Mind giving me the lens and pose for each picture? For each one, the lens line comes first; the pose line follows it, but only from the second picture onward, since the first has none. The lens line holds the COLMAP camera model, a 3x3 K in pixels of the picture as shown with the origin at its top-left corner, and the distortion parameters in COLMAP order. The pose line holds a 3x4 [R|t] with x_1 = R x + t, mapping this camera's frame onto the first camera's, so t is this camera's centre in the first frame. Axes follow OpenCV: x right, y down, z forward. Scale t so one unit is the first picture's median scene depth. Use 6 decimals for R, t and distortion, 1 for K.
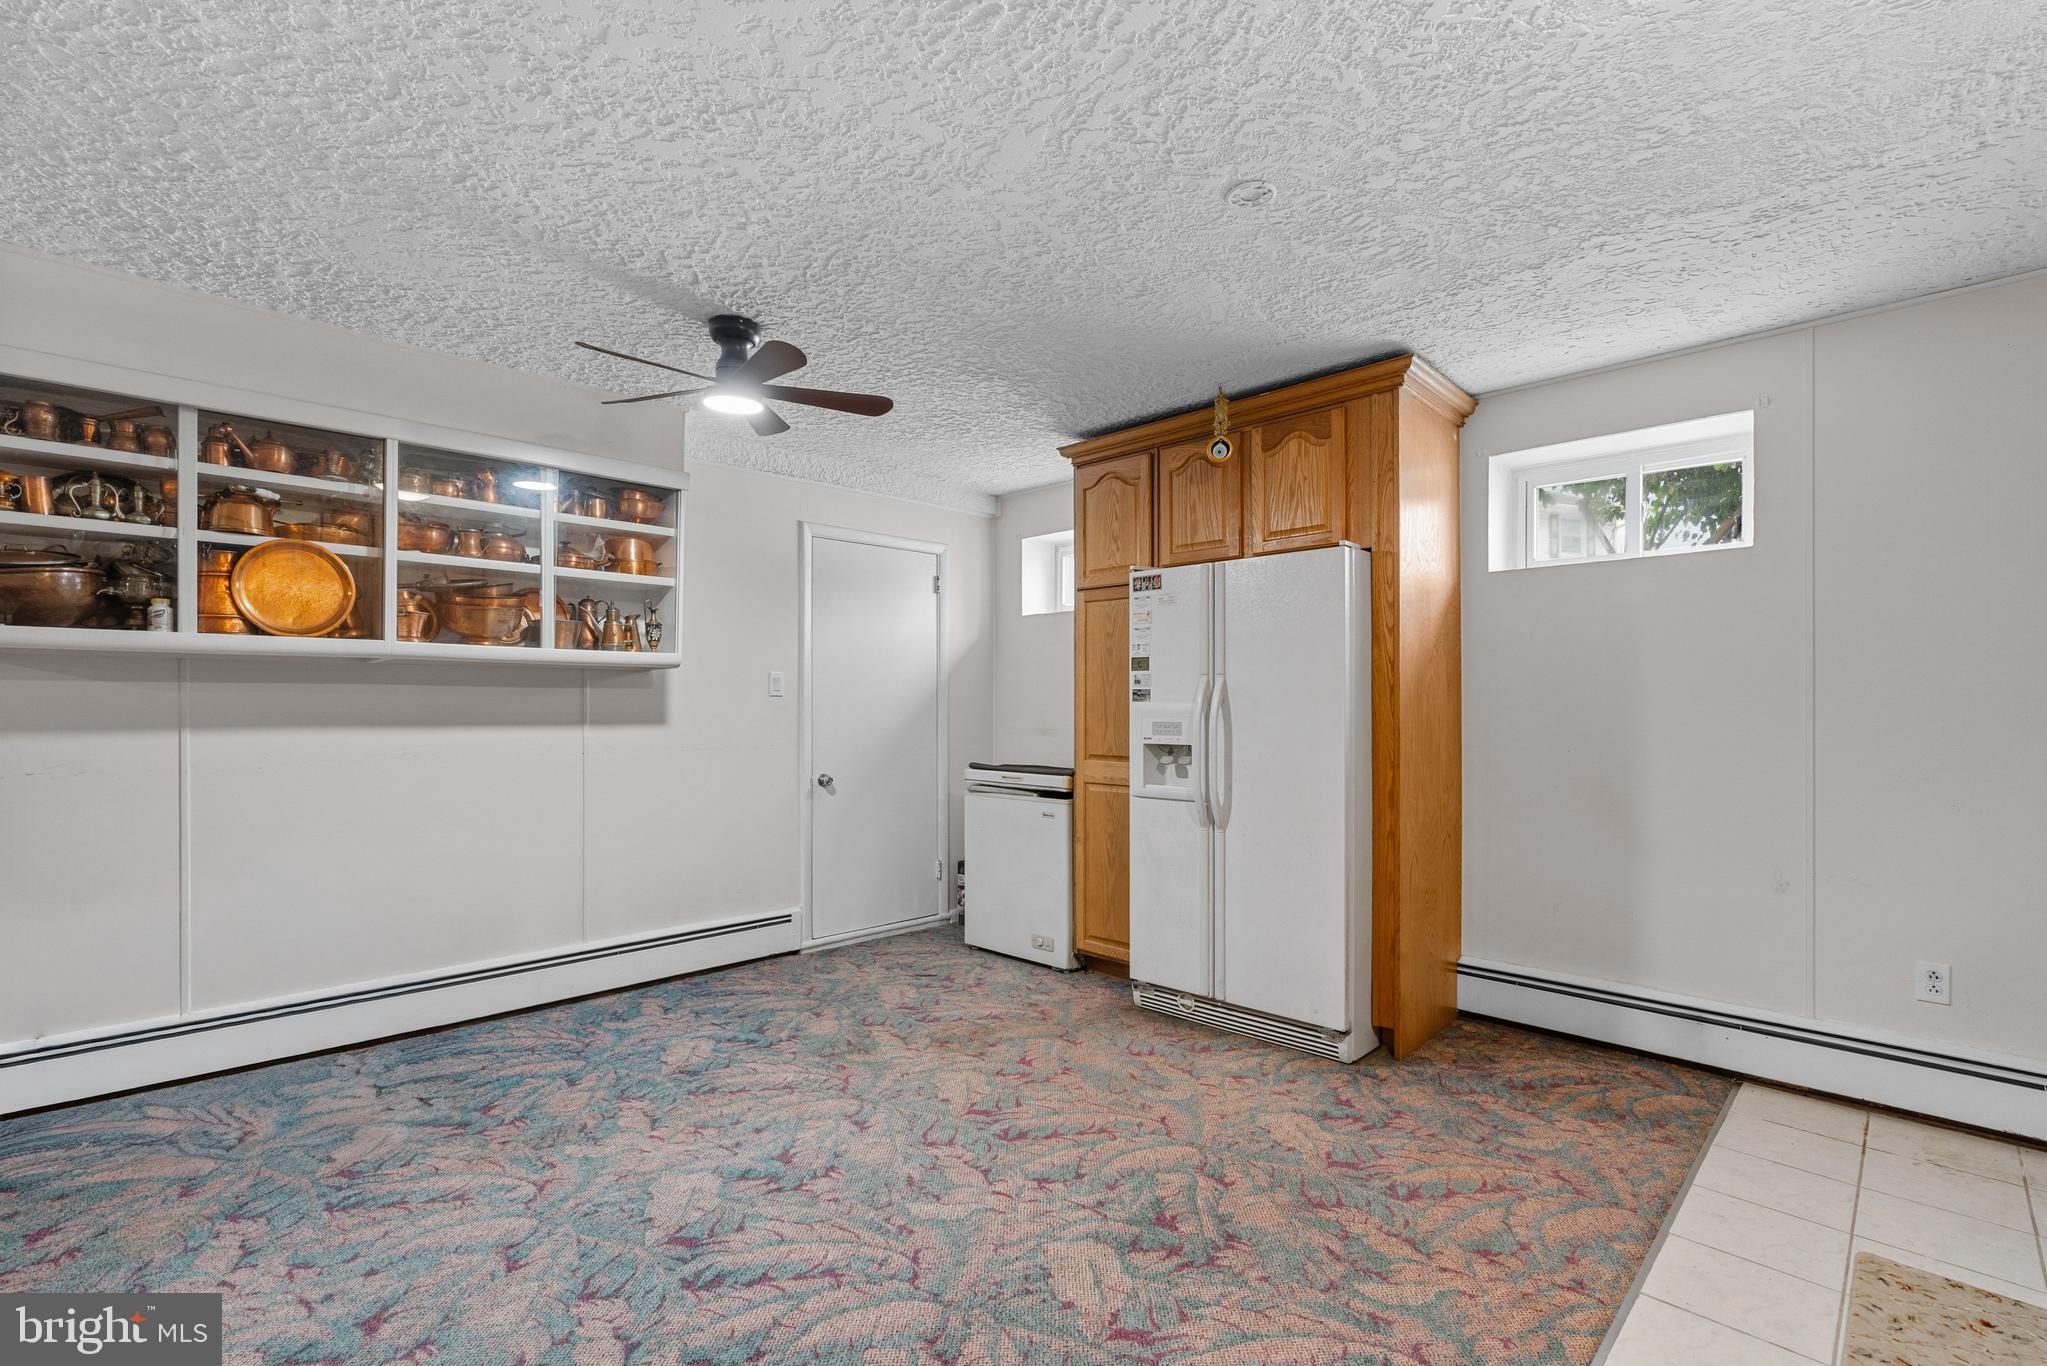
lens RADIAL K [[939.6, 0, 1017.3], [0, 939.6, 692.5], [0, 0, 1]] dist [-0.006254, 0.000893]
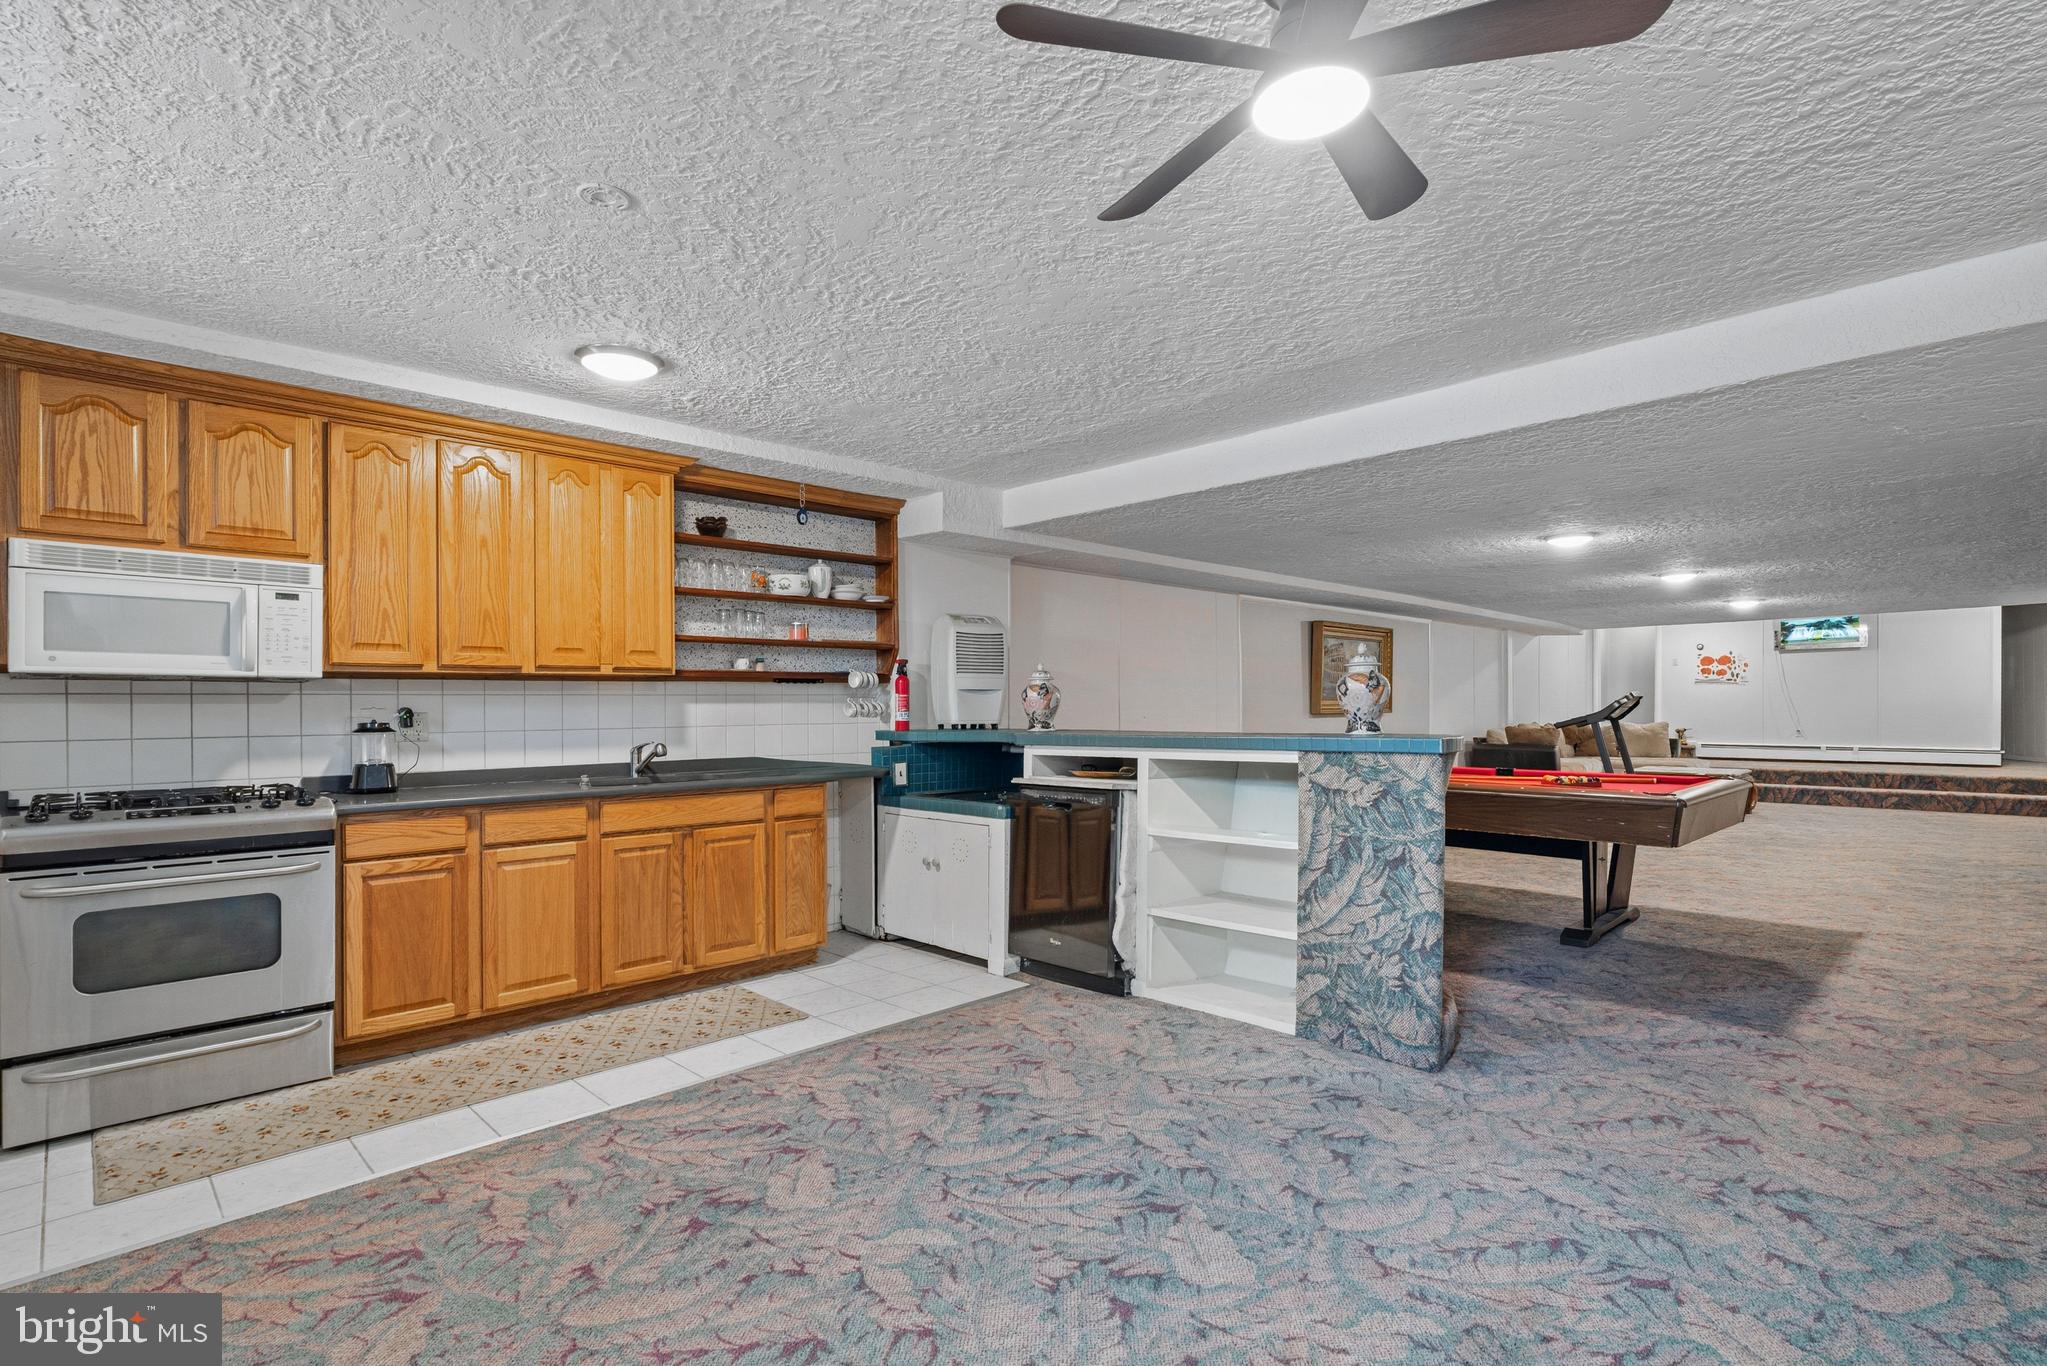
lens RADIAL K [[967.9, 0, 1032.0], [0, 967.9, 702.6], [0, 0, 1]] dist [0.000448, 0.002795]
pose [[-0.999939, 0.007428, 0.008229, -0.158283], [0.007316, 0.999882, -0.013540, 0.017757], [-0.008329, -0.013479, -0.999874, 1.517582]]
